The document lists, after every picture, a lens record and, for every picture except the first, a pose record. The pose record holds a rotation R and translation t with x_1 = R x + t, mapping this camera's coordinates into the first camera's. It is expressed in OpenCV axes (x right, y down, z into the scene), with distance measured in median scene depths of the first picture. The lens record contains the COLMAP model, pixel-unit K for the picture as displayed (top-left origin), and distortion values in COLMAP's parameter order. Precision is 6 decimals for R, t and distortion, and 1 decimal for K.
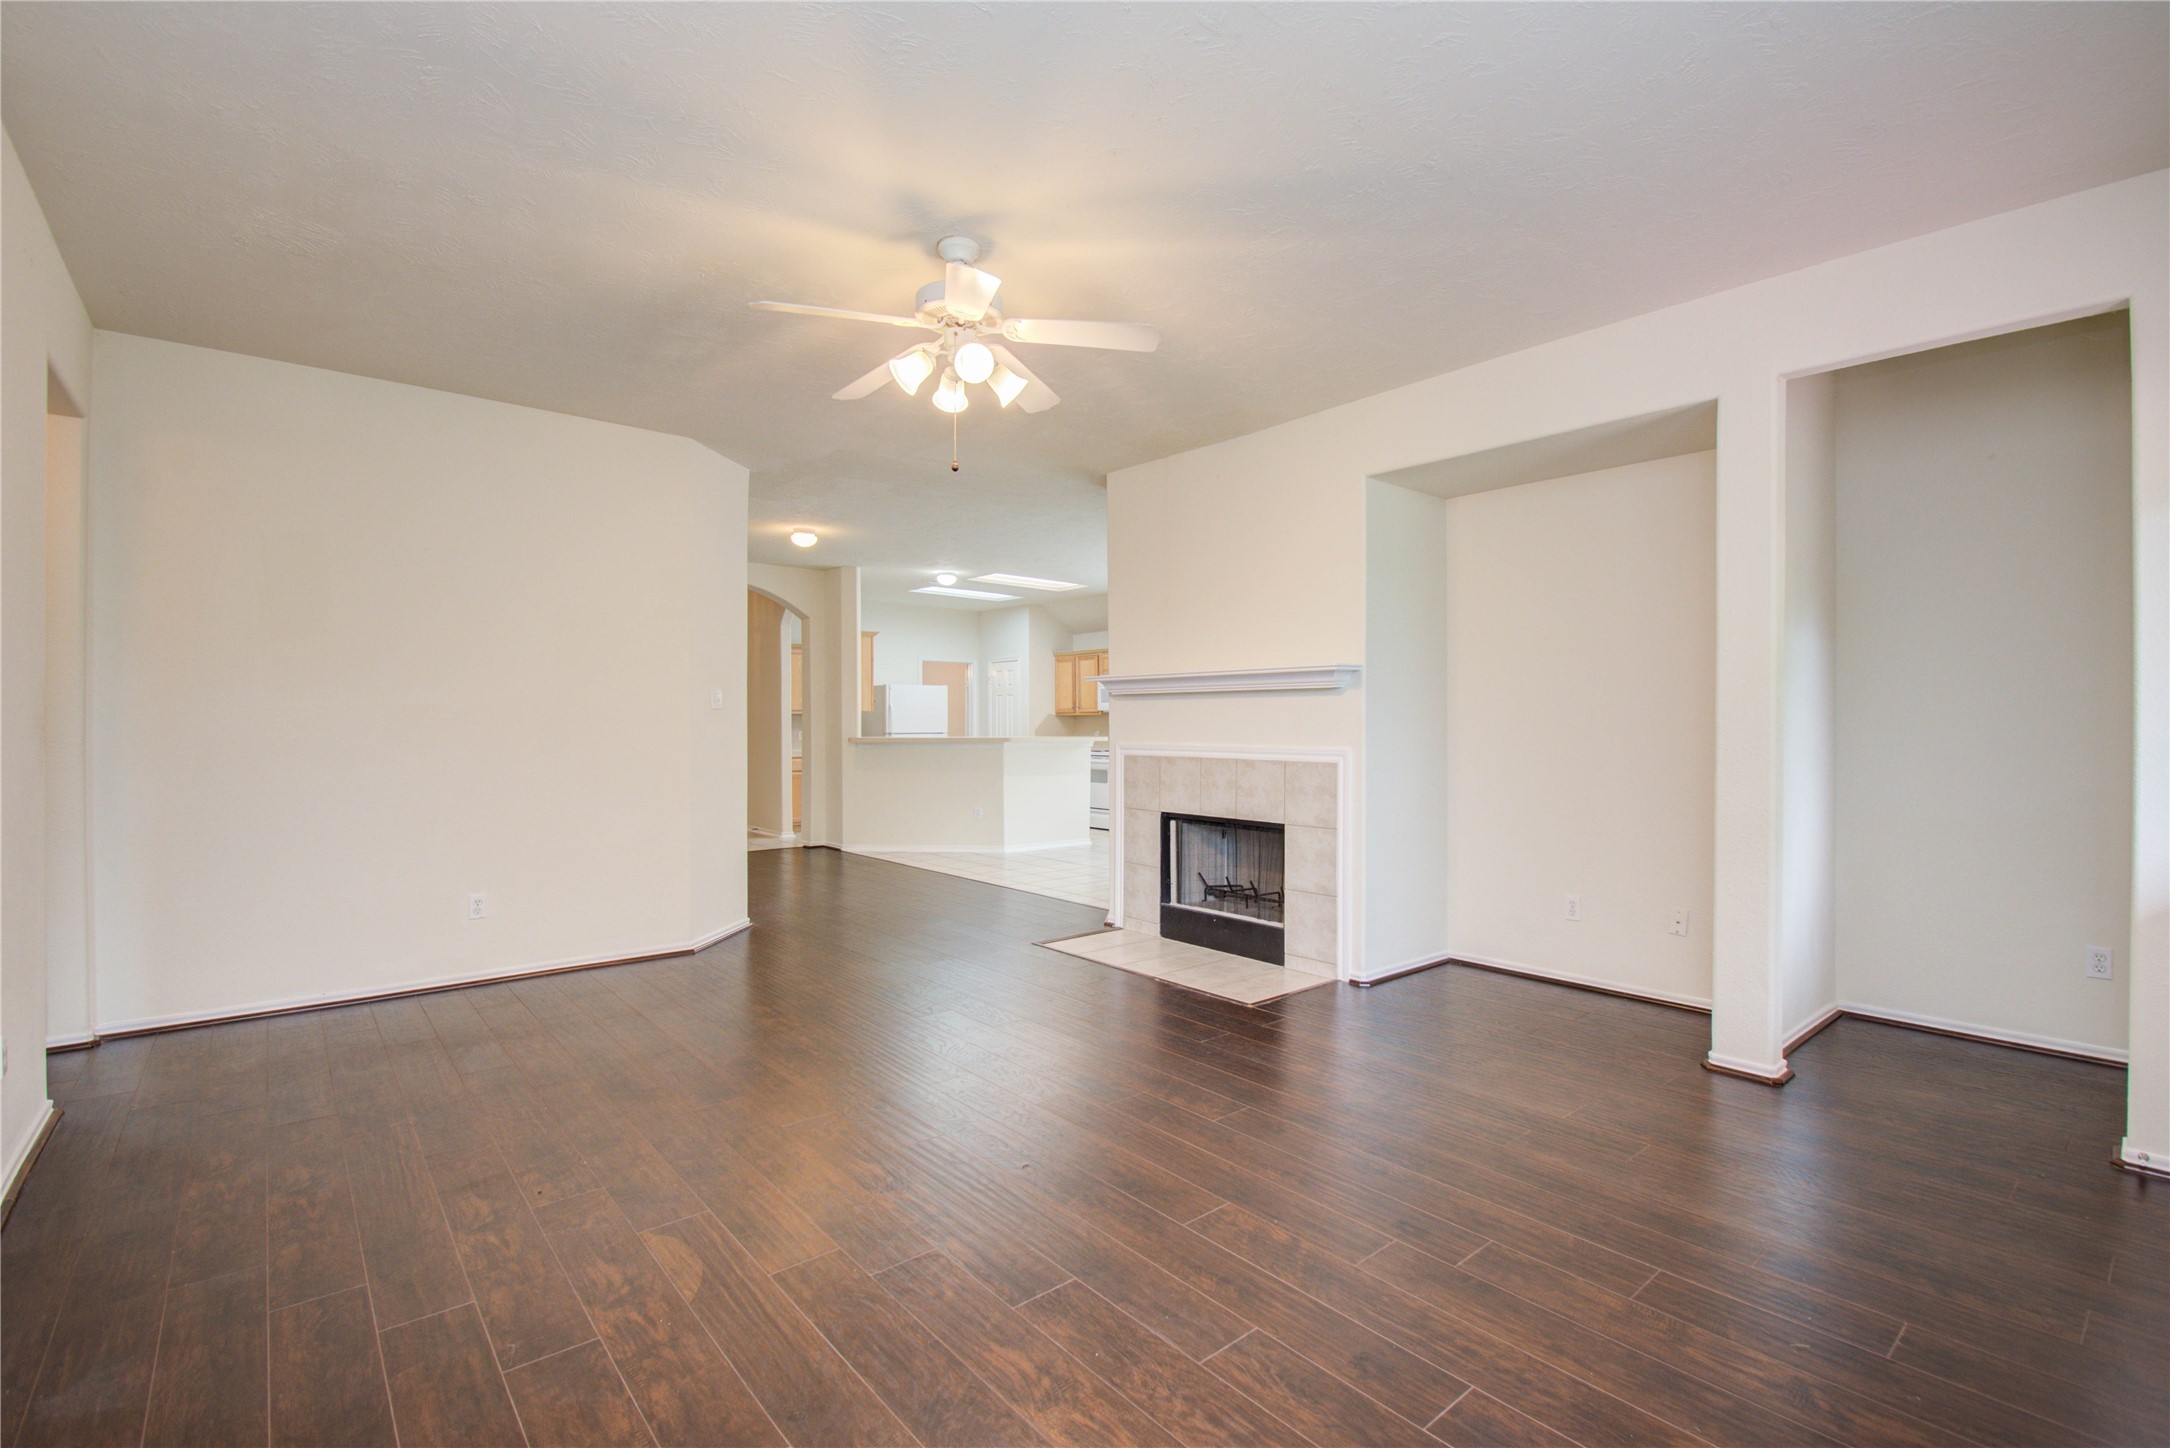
lens RADIAL K [[962.5, 0, 1097.5], [0, 962.5, 755.7], [0, 0, 1]] dist [0.010385, -0.014287]
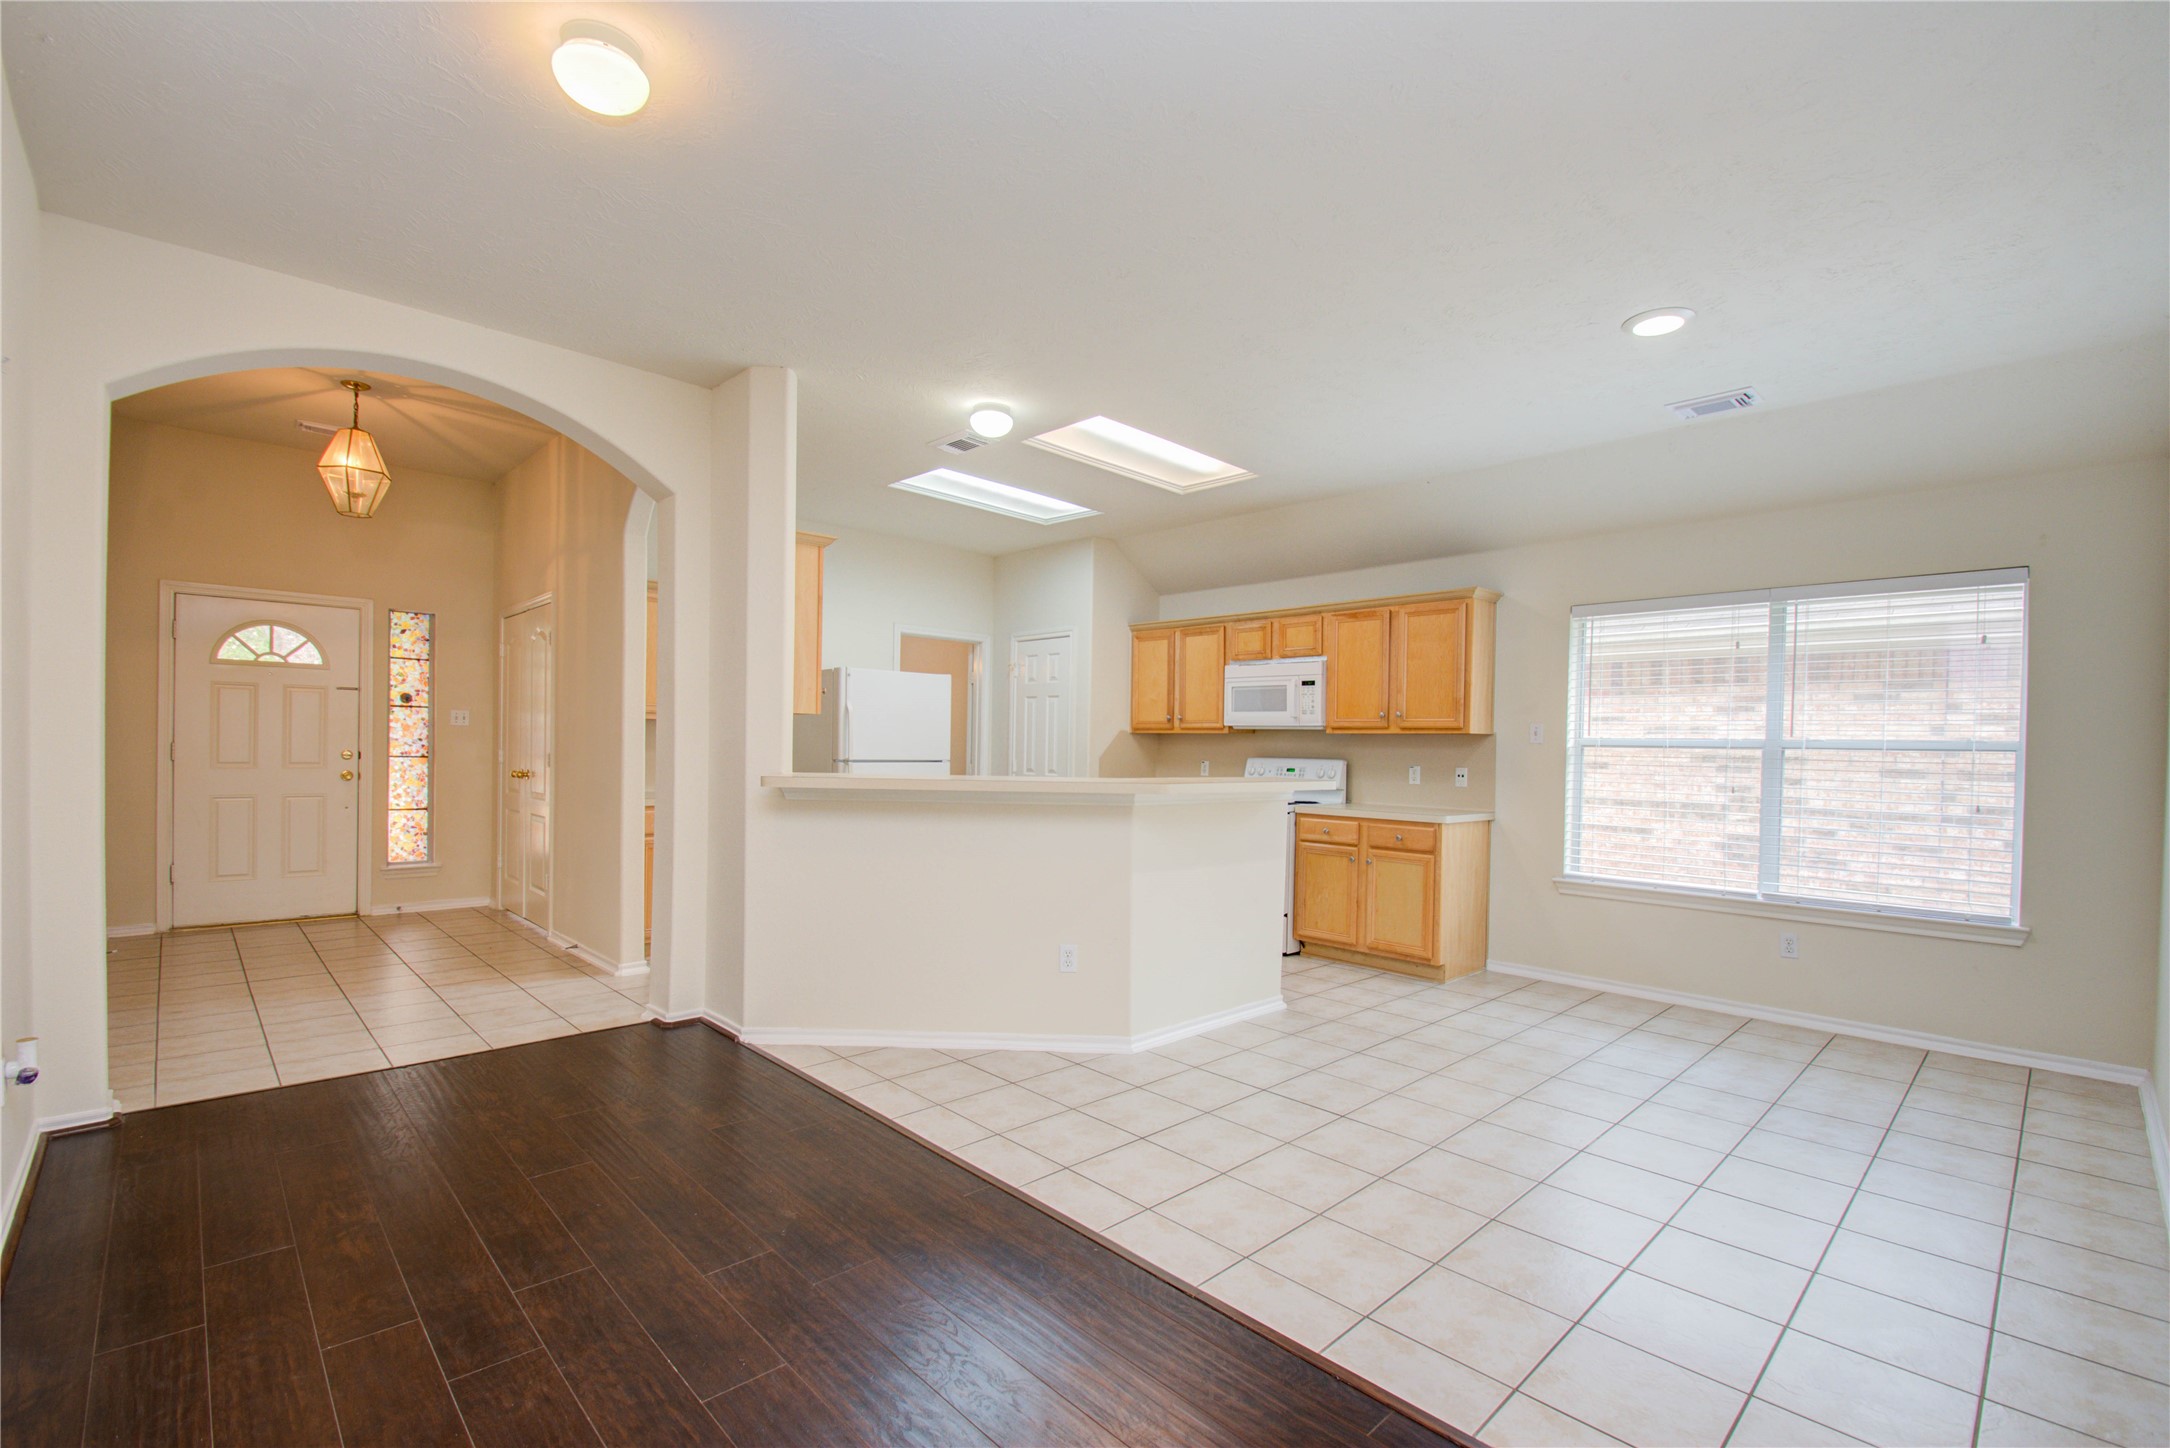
lens RADIAL K [[962.5, 0, 1097.5], [0, 962.5, 755.7], [0, 0, 1]] dist [0.010385, -0.014287]
pose [[0.997221, 0.015573, 0.072853, -0.110929], [-0.013852, 0.999614, -0.024066, -0.014588], [-0.073199, 0.022990, 0.997052, 0.442223]]
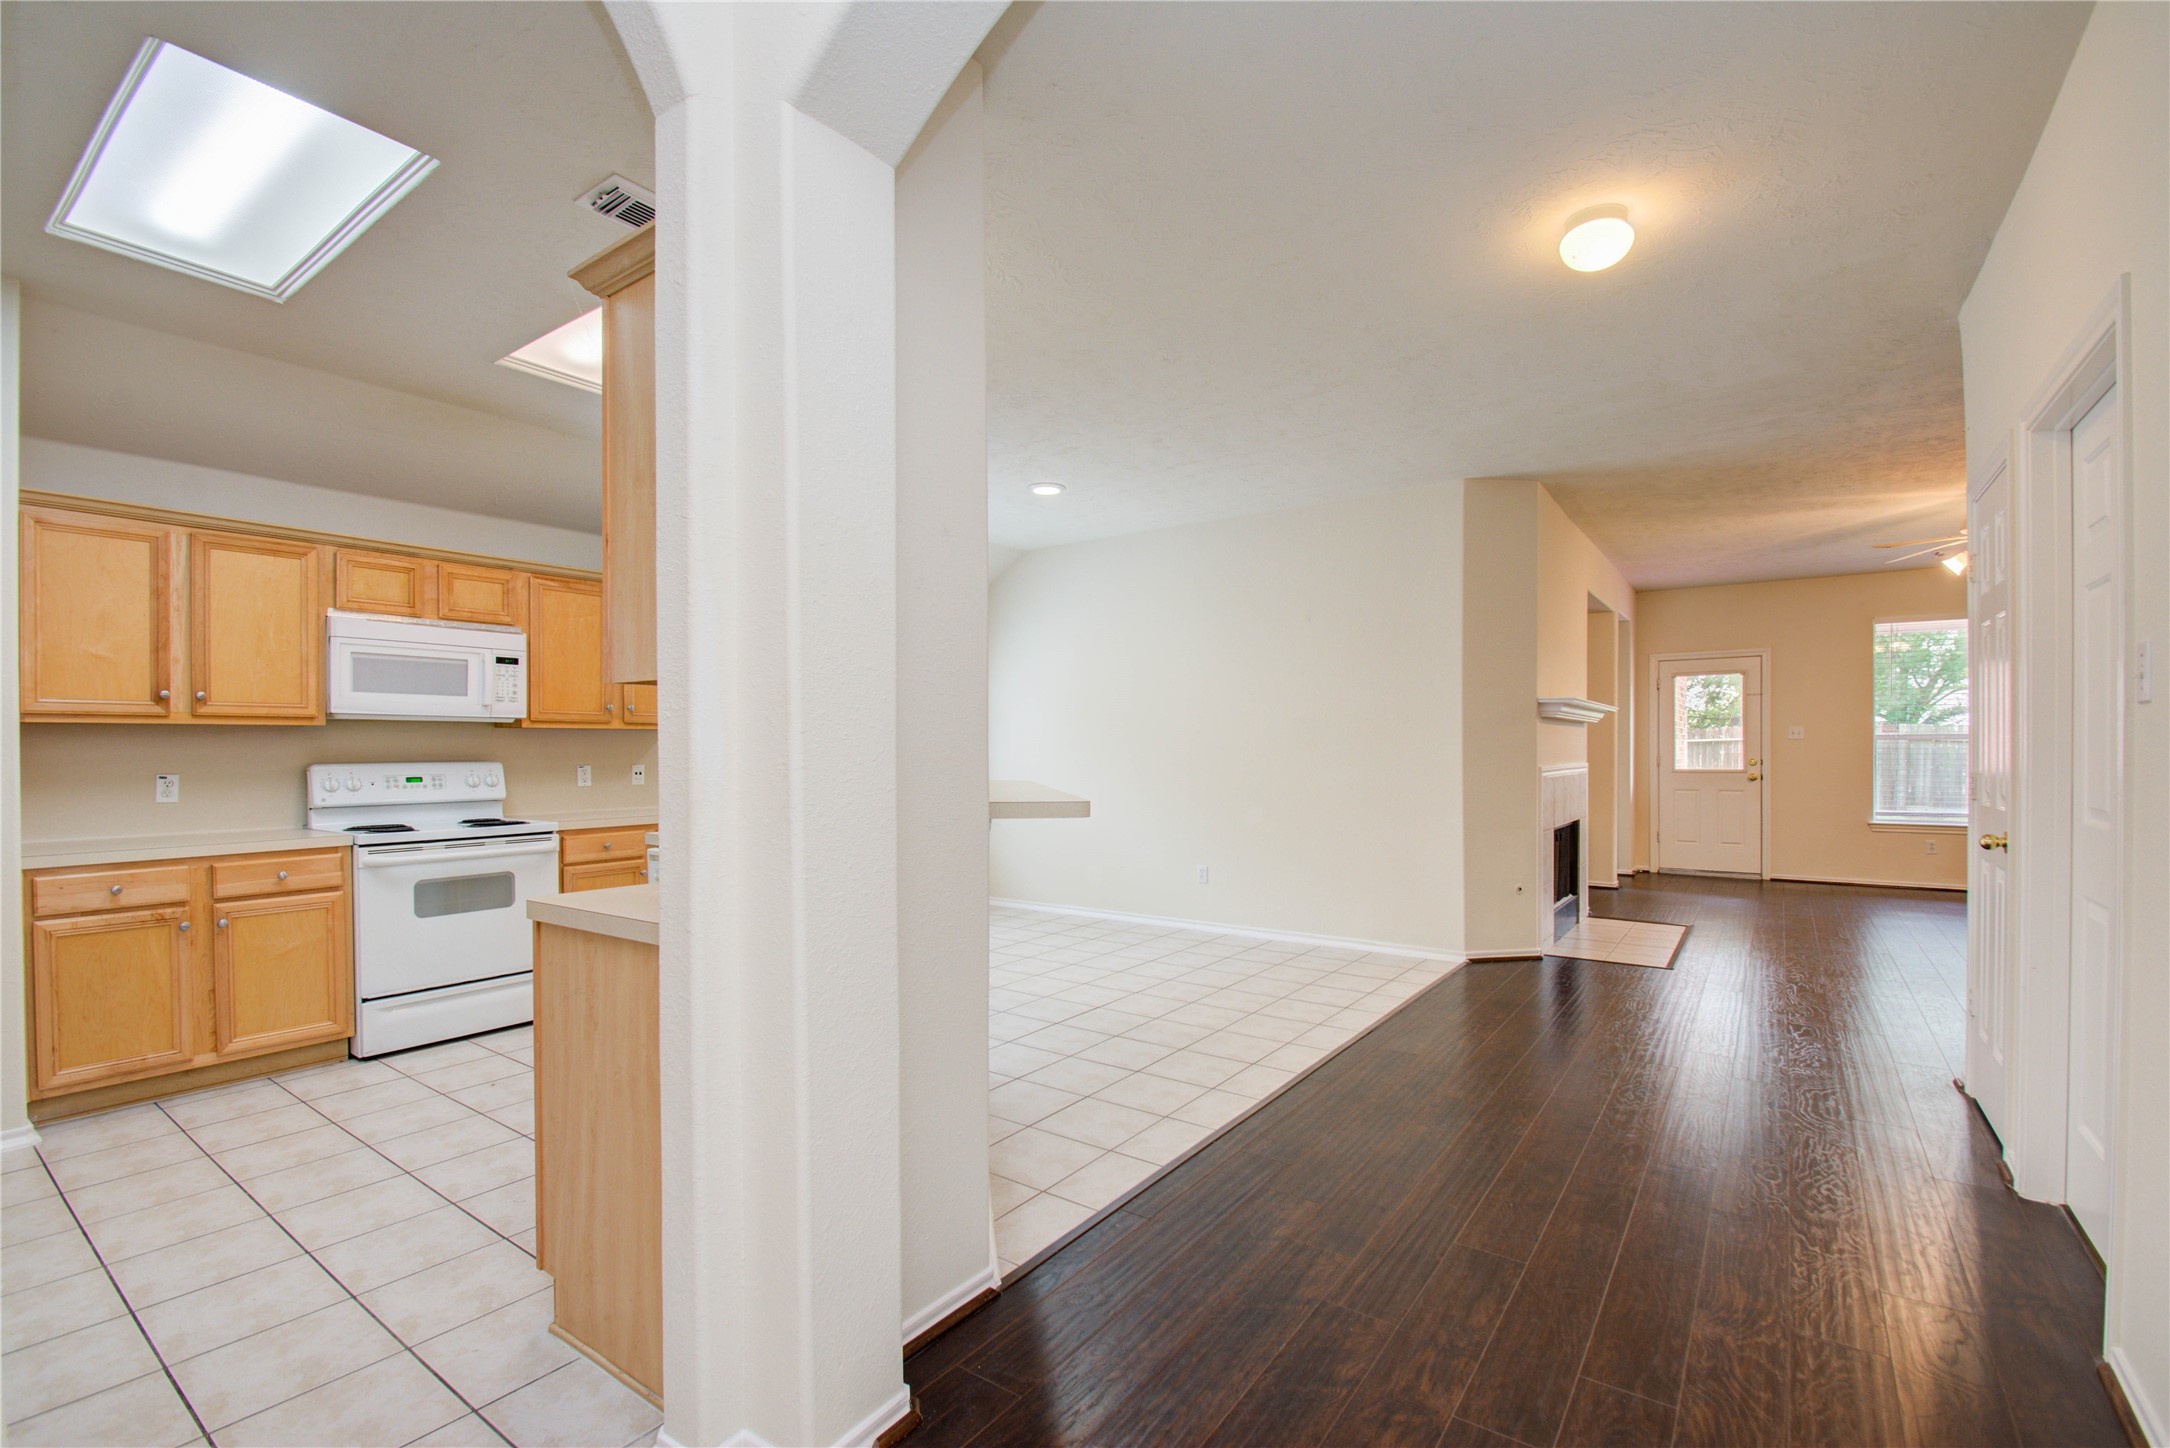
lens RADIAL K [[962.5, 0, 1097.5], [0, 962.5, 755.7], [0, 0, 1]] dist [0.010385, -0.014287]
pose [[-0.252467, -0.007201, 0.967579, -0.393044], [0.039644, 0.999056, 0.017780, -0.026518], [-0.966793, 0.042847, -0.251943, 0.810738]]
